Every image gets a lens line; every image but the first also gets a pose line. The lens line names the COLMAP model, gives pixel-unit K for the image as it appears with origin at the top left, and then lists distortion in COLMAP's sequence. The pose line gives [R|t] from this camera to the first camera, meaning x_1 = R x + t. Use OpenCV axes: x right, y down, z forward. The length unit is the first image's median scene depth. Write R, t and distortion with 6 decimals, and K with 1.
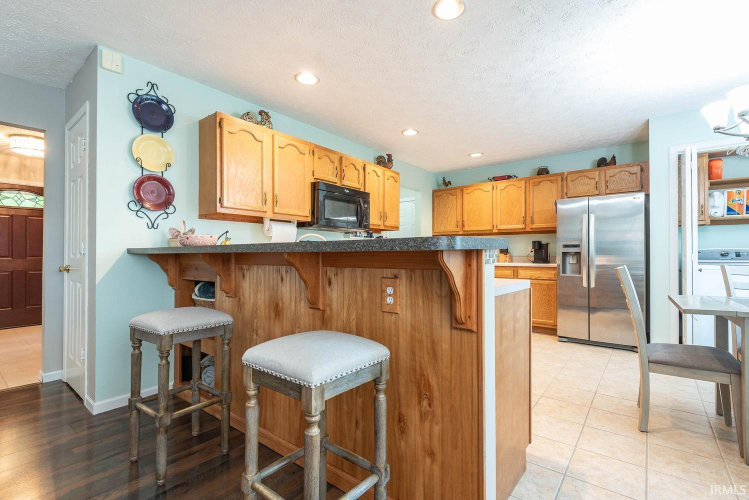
lens RADIAL K [[345.9, 0, 373.7], [0, 345.9, 254.6], [0, 0, 1]] dist [0.005314, -0.002131]
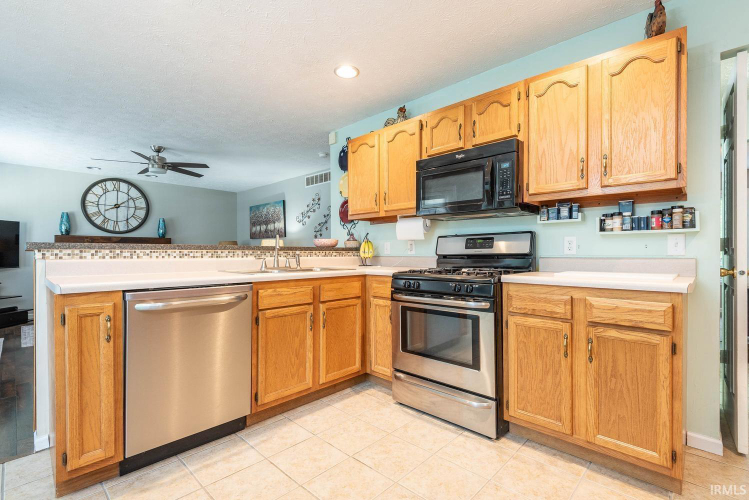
lens RADIAL K [[345.9, 0, 374.3], [0, 345.9, 250.7], [0, 0, 1]] dist [0.005314, -0.002131]
pose [[-0.098941, 0.000108, -0.995093, 0.600156], [0.015529, 0.999878, -0.001435, -0.003208], [0.994972, -0.015595, -0.098931, 0.895734]]
